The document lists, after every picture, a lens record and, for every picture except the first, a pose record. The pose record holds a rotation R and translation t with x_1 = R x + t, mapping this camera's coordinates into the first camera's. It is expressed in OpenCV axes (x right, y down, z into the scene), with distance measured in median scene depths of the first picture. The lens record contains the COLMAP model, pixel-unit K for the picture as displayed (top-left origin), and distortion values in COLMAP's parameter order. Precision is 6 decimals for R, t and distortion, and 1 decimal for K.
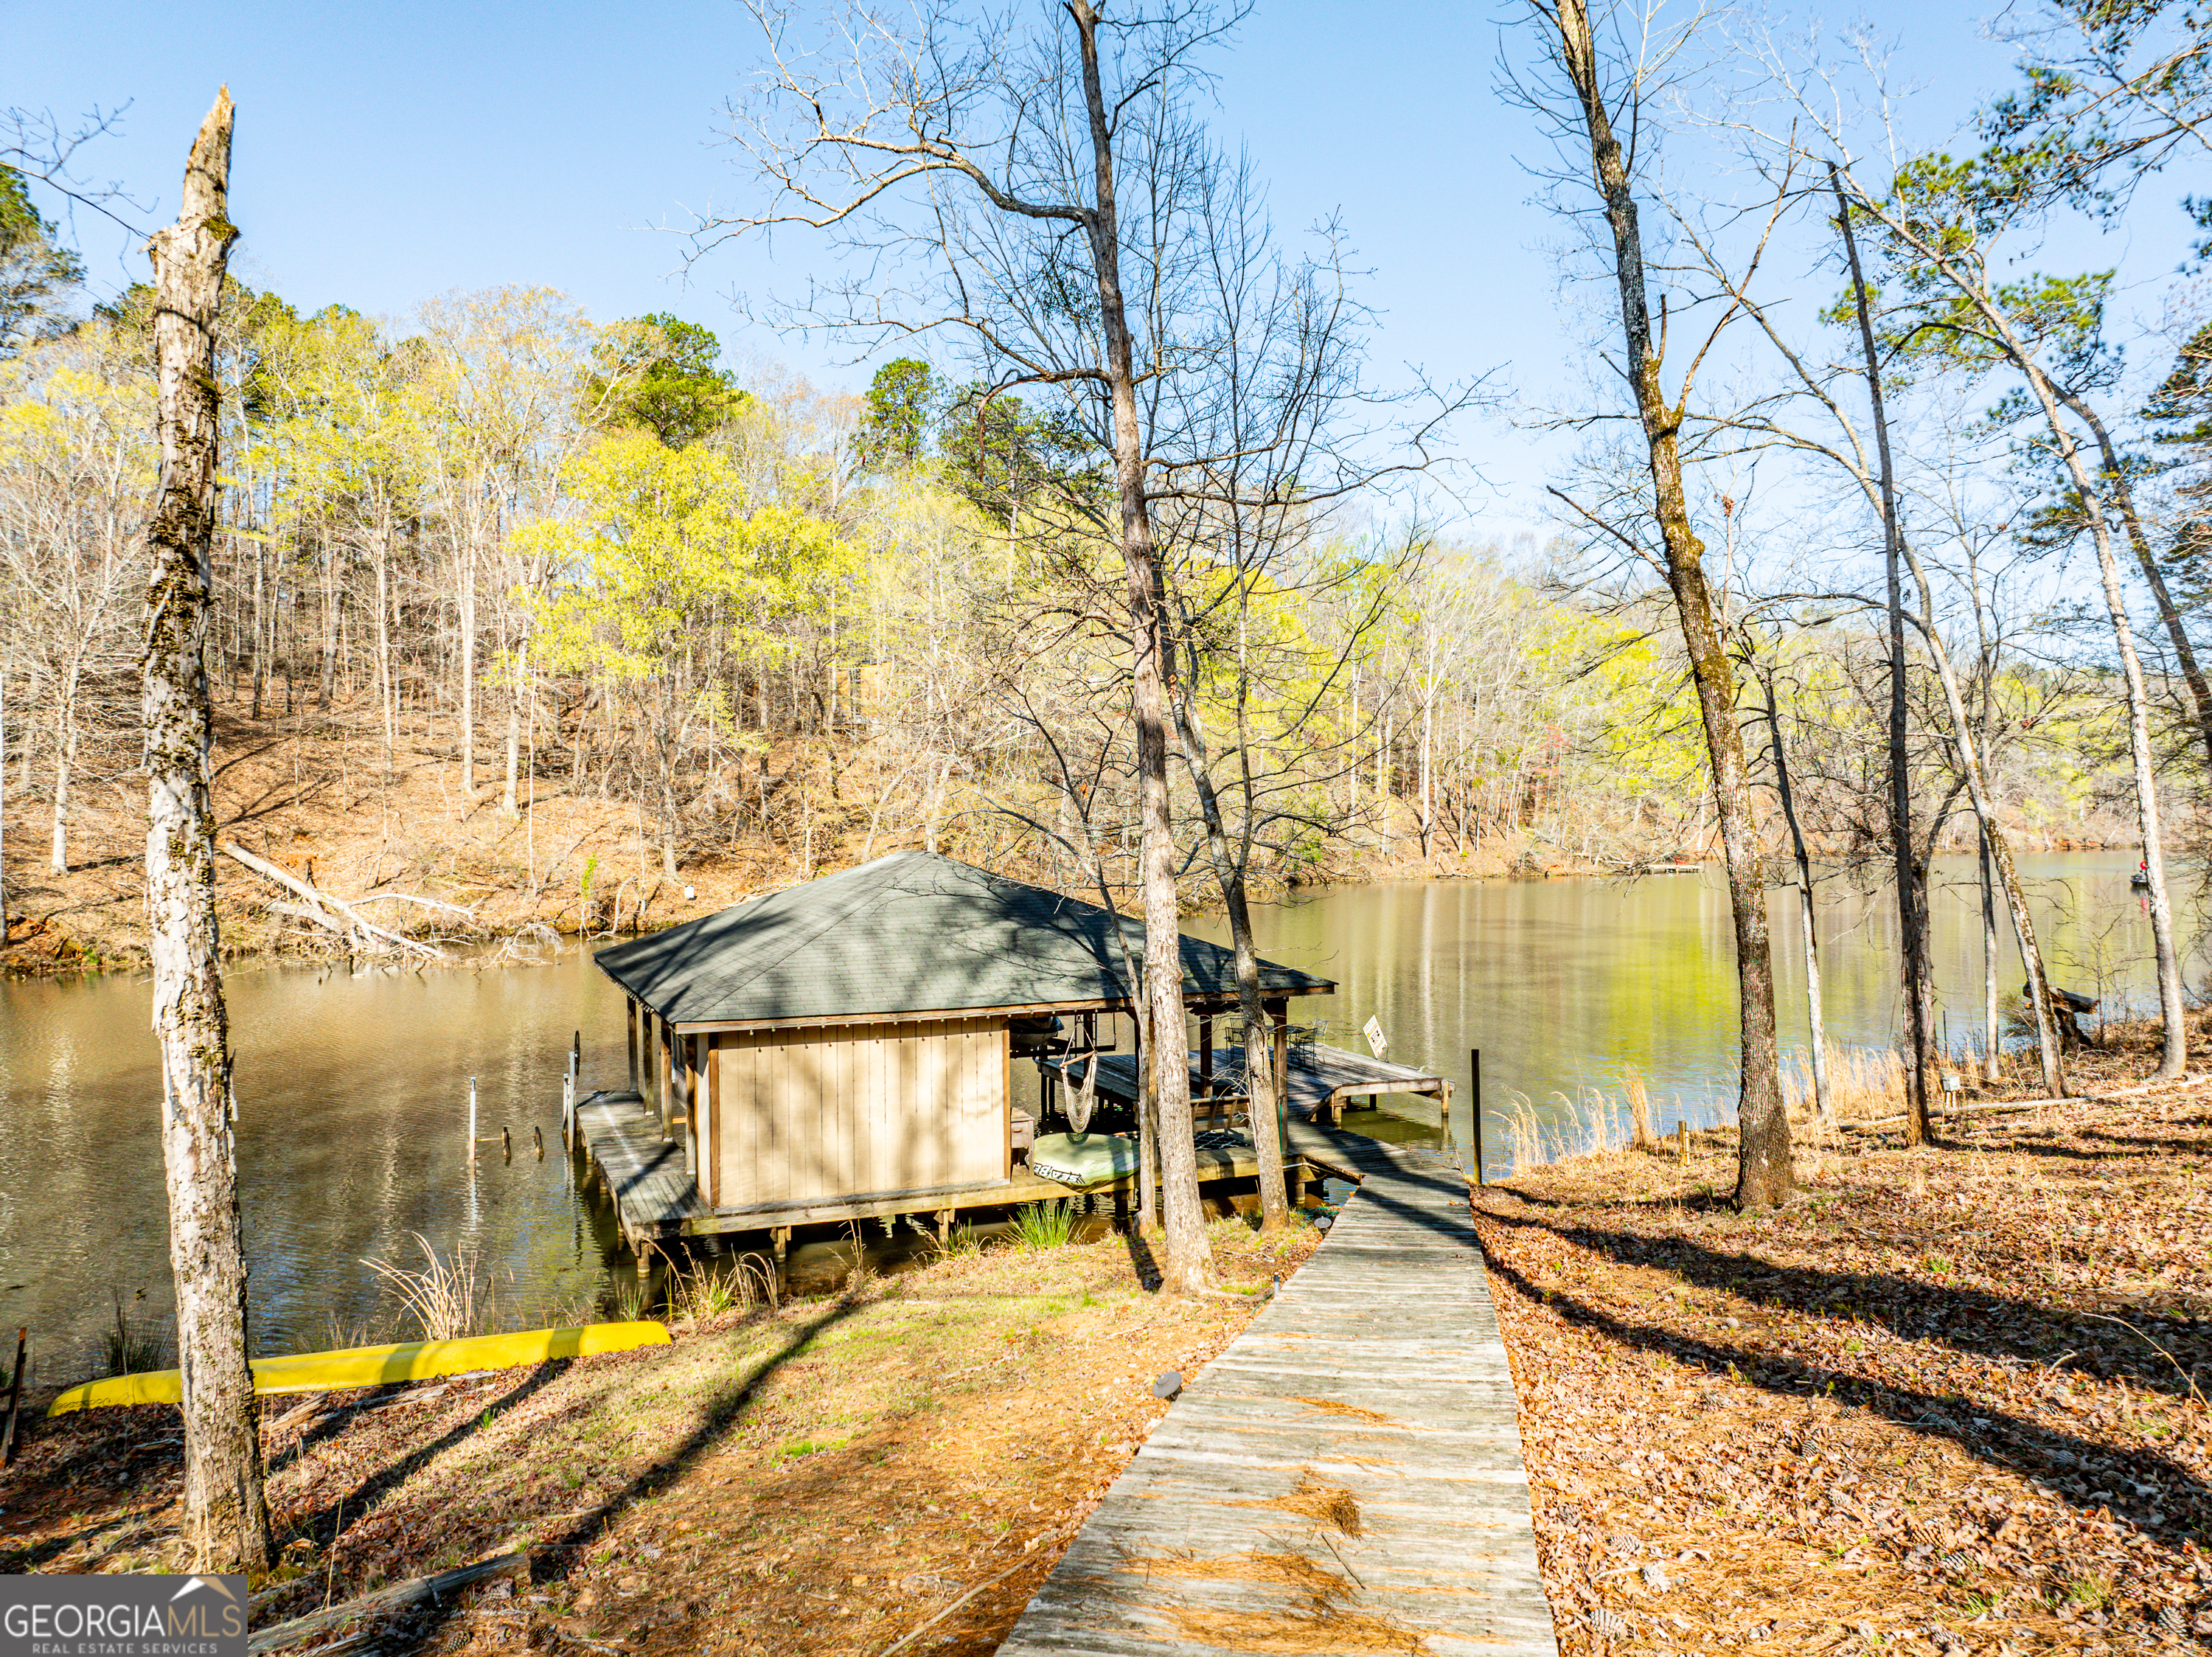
lens RADIAL K [[1552.4, 0, 1107.2], [0, 1552.4, 835.8], [0, 0, 1]] dist [-0.043237, 0.011567]
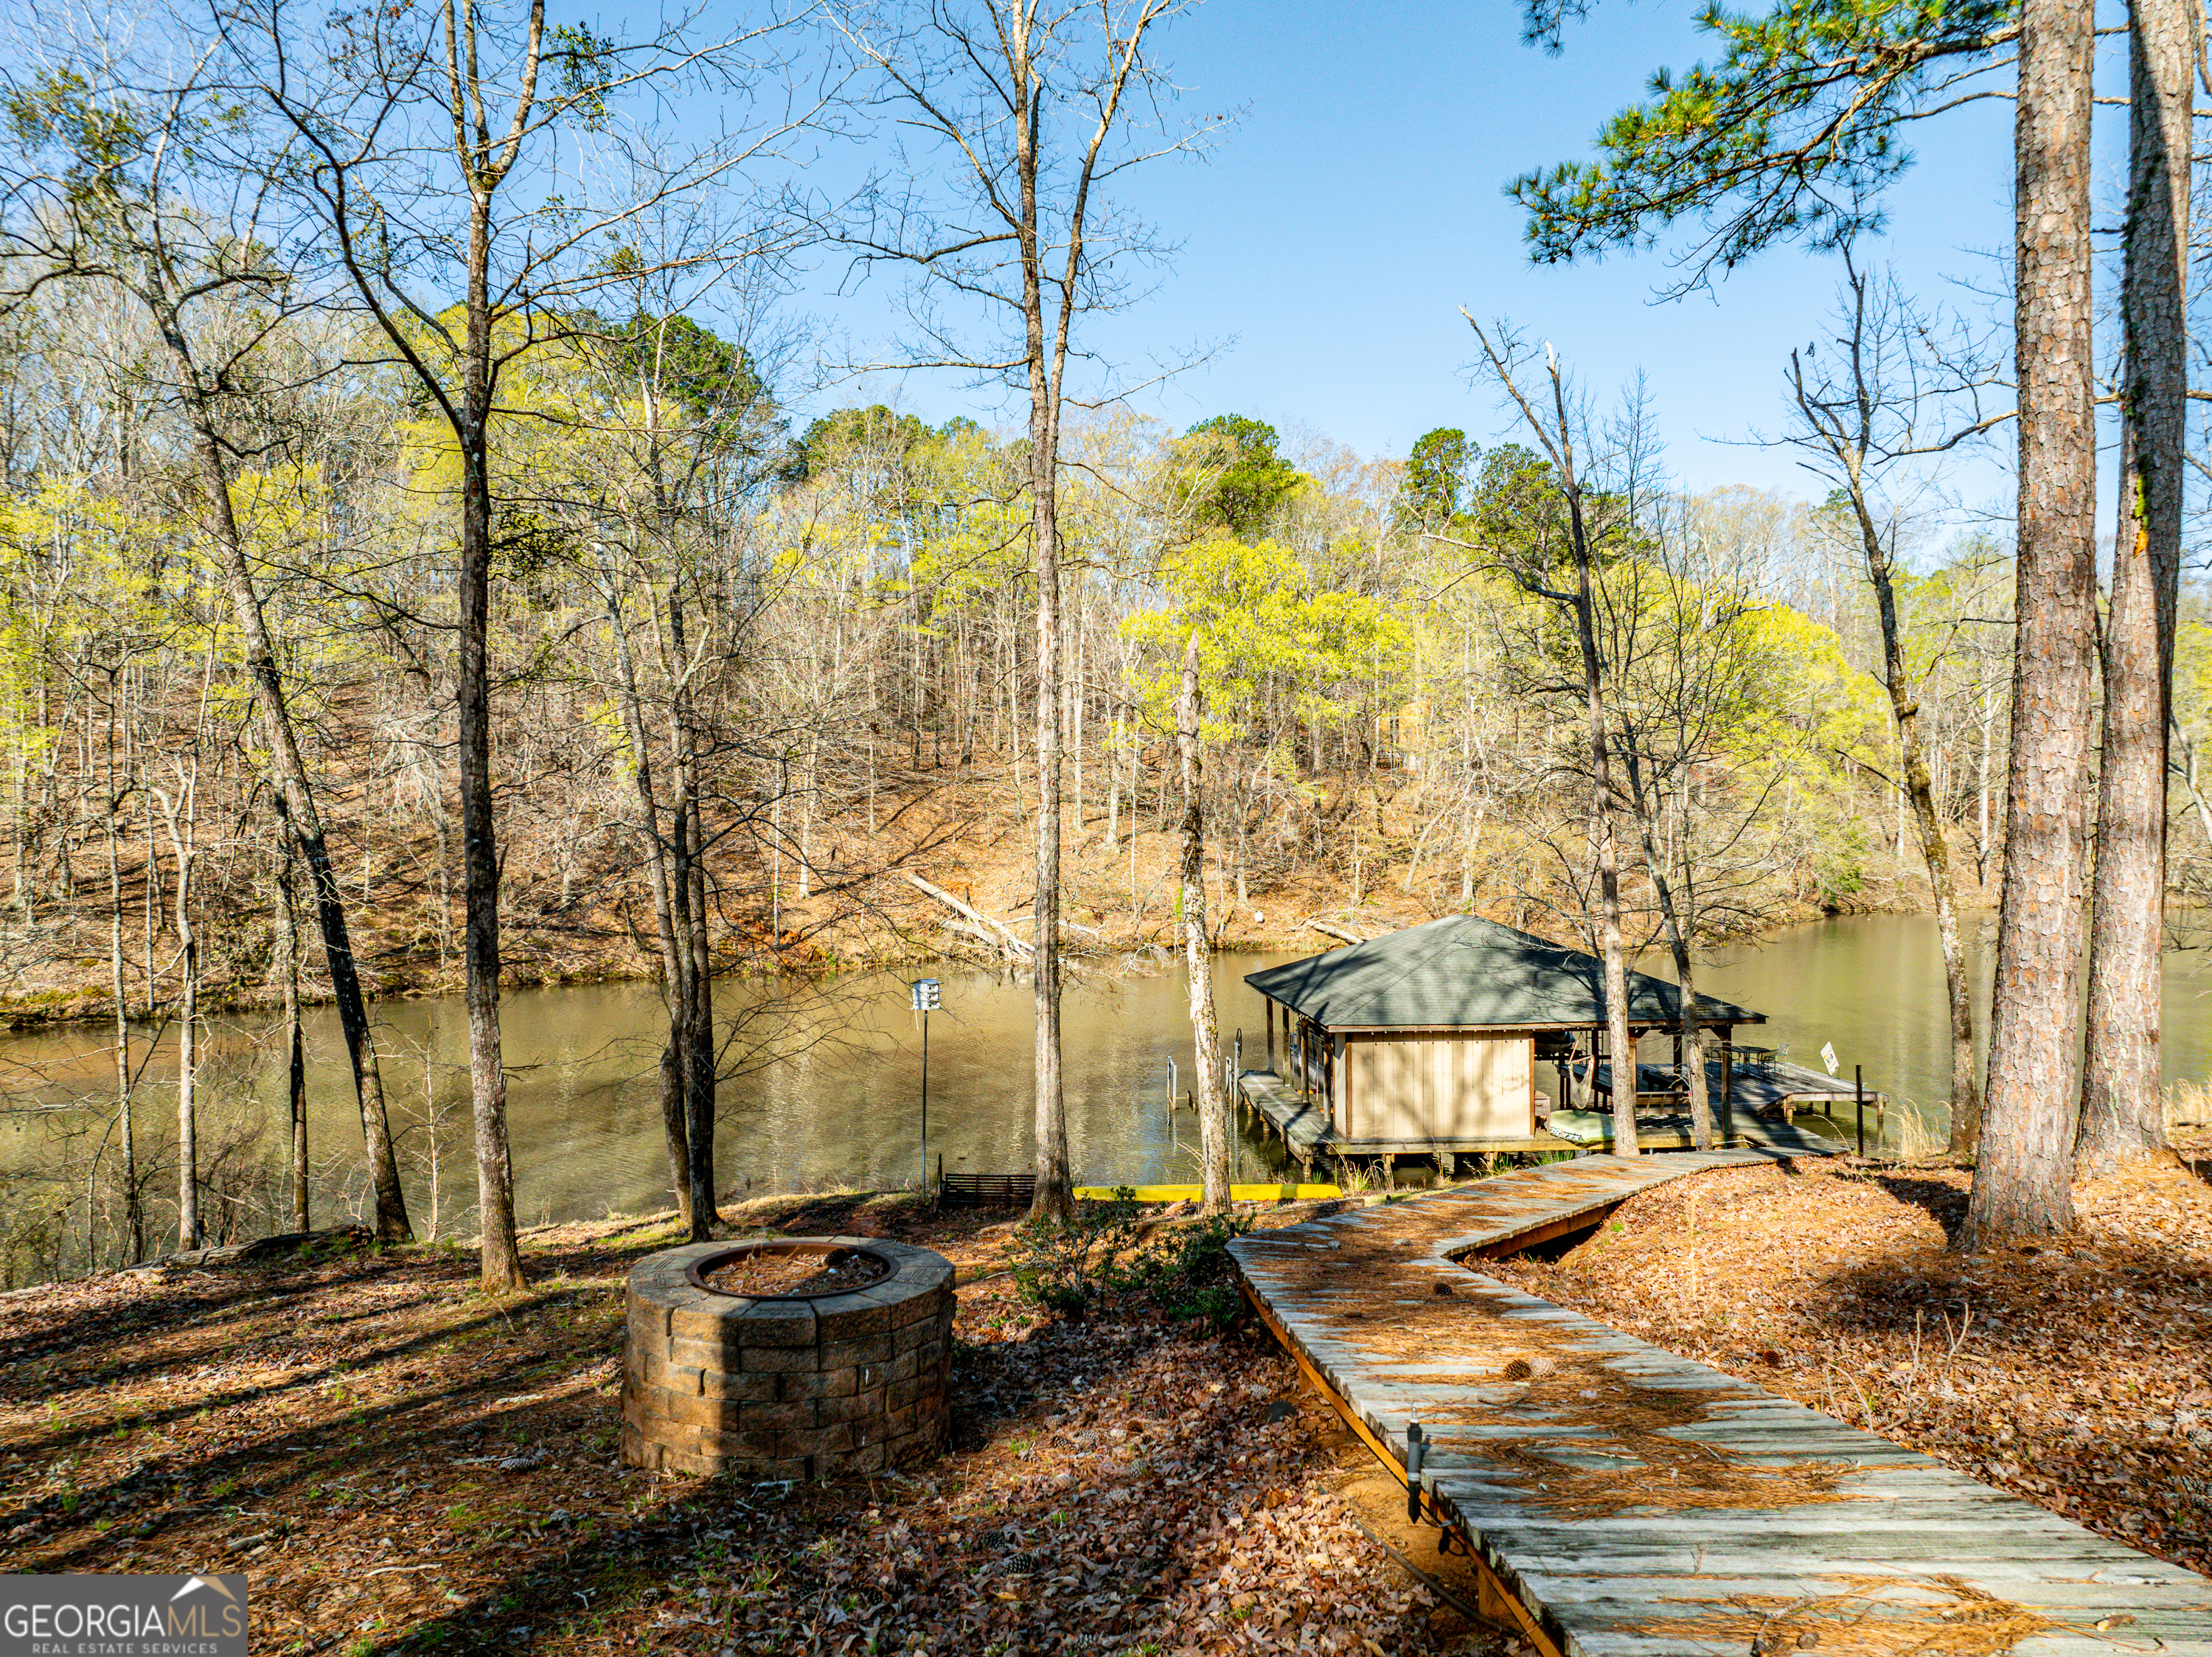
lens RADIAL K [[1552.4, 0, 1106.0], [0, 1552.4, 826.1], [0, 0, 1]] dist [-0.043237, 0.011567]
pose [[0.943269, -0.000346, -0.332028, 0.015784], [-0.004105, 0.999911, -0.012705, -0.020888], [0.332003, 0.013347, 0.943184, -0.193749]]
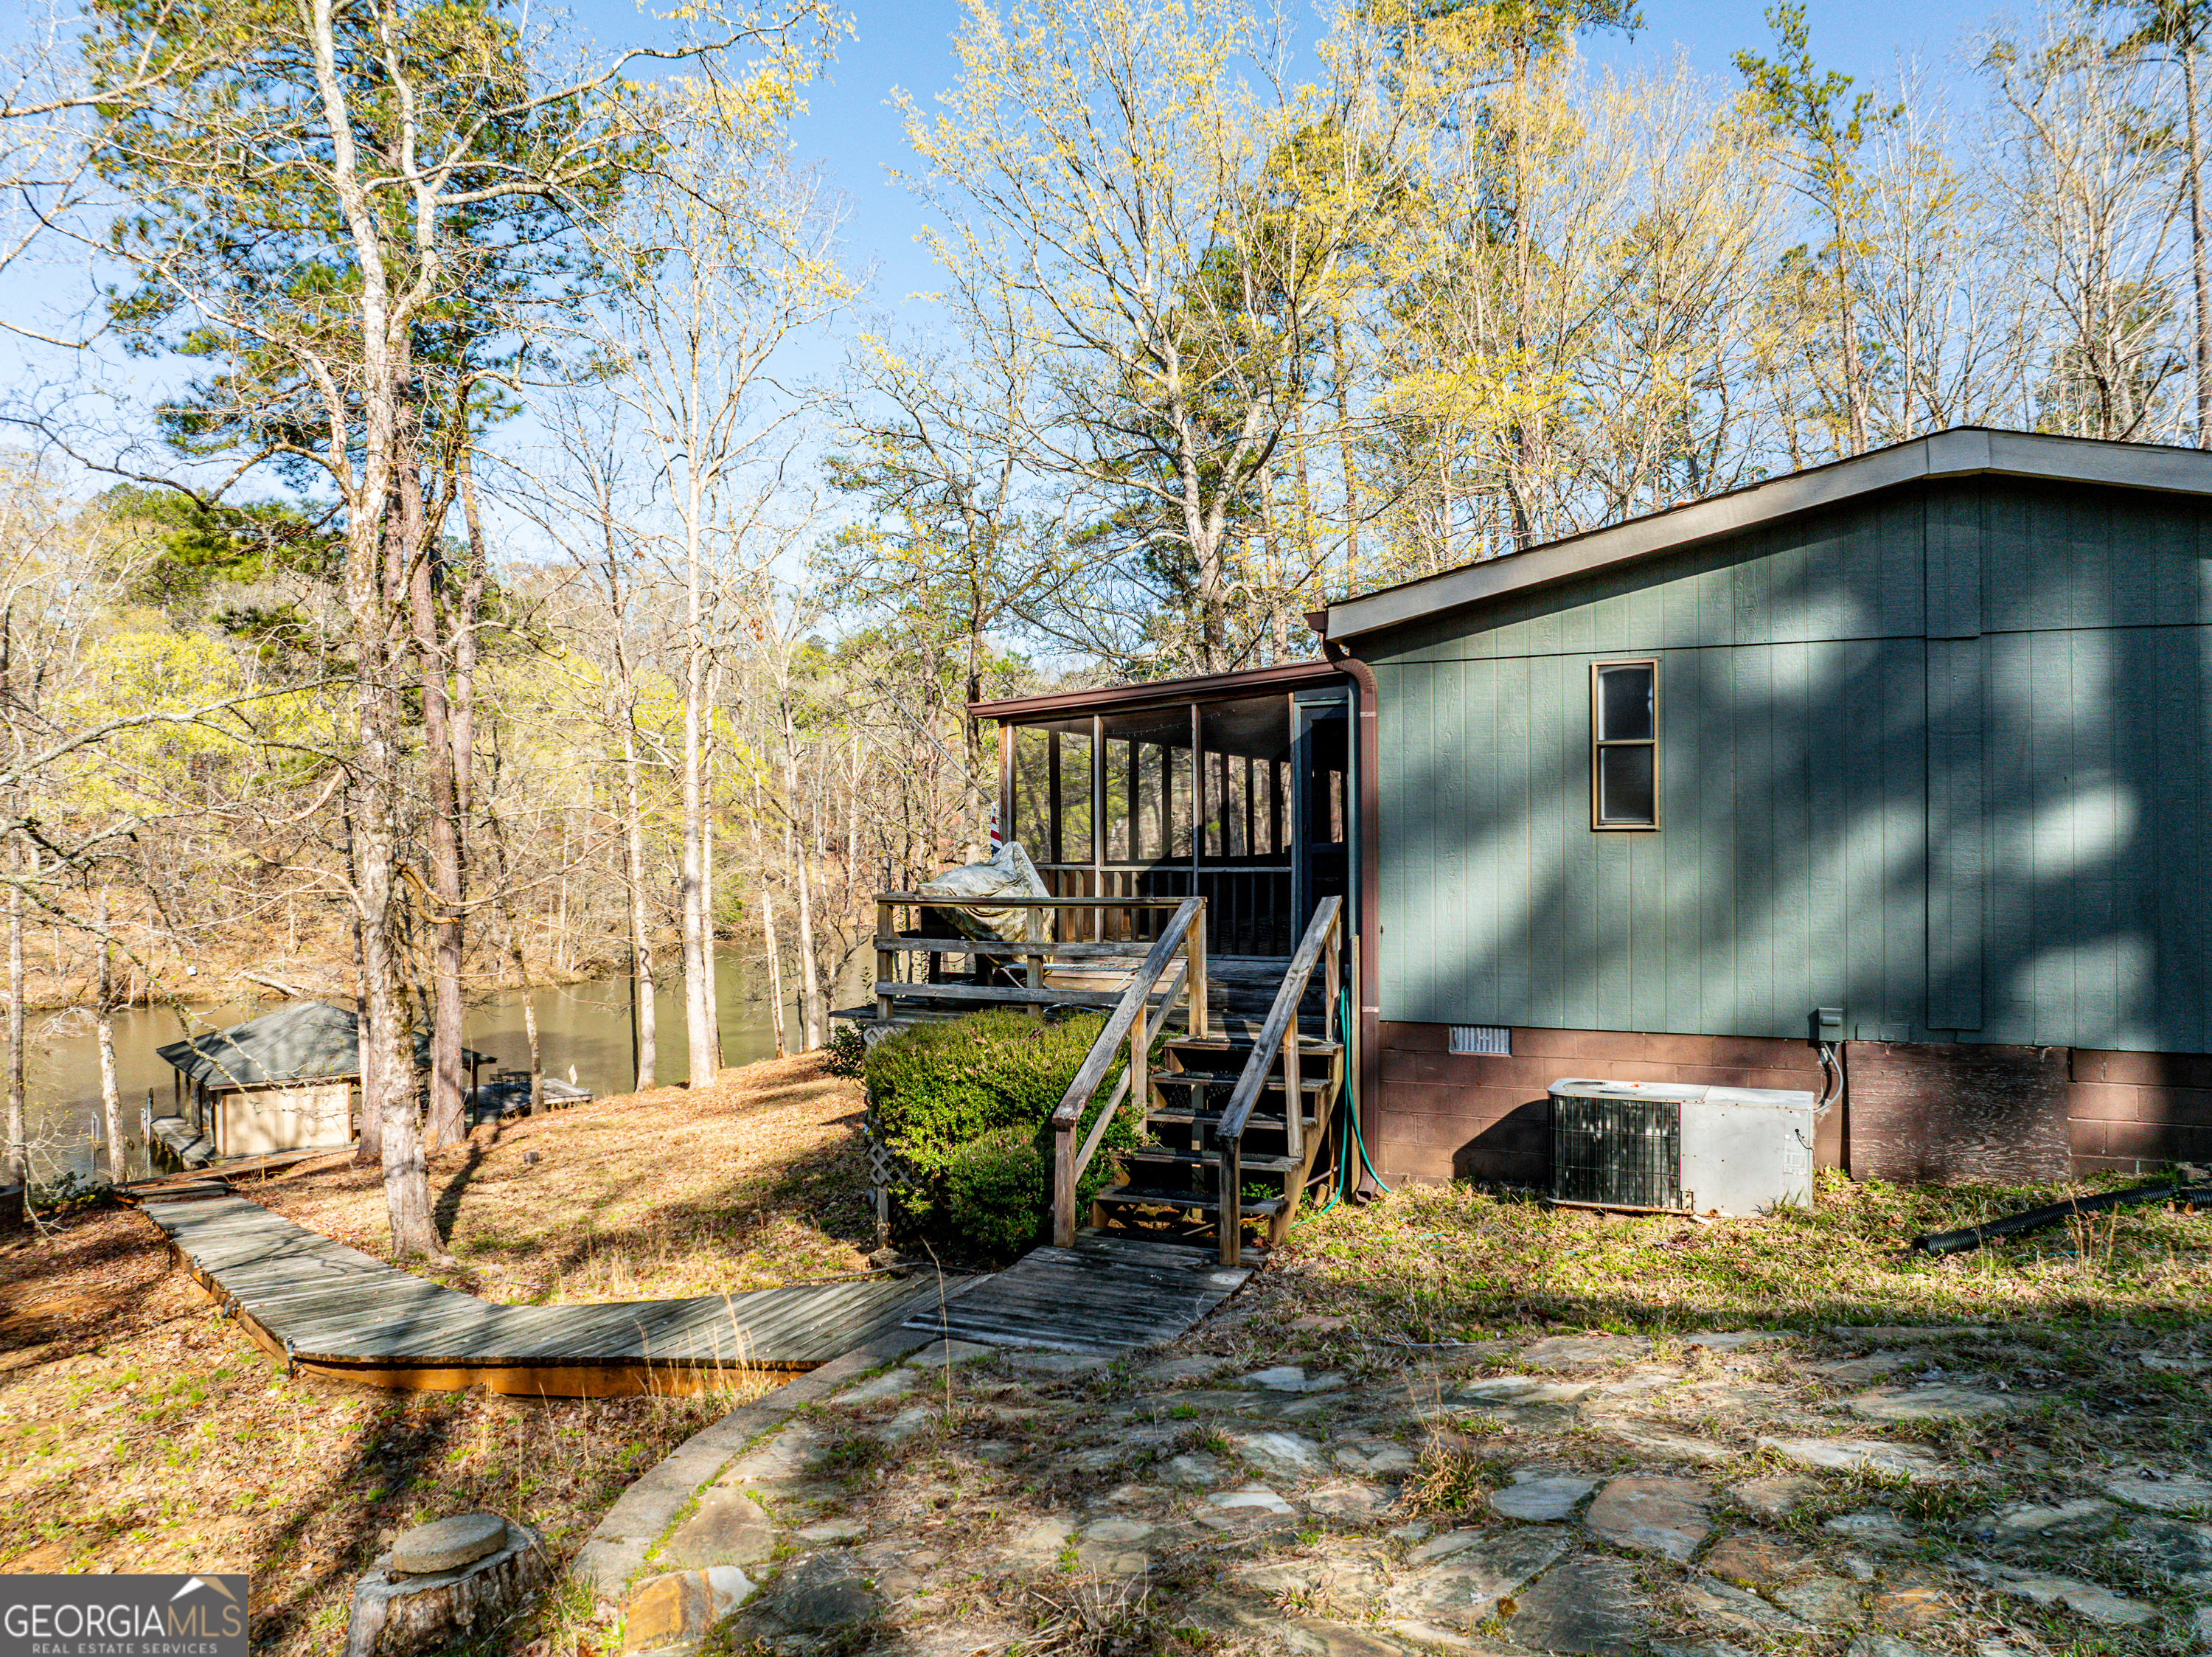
lens RADIAL K [[1552.4, 0, 1108.9], [0, 1552.4, 826.8], [0, 0, 1]] dist [-0.043237, 0.011567]
pose [[0.959410, 0.003826, 0.281988, 0.134266], [-0.000130, 0.999914, -0.013125, -0.083290], [-0.282014, 0.012555, 0.959328, -0.568379]]
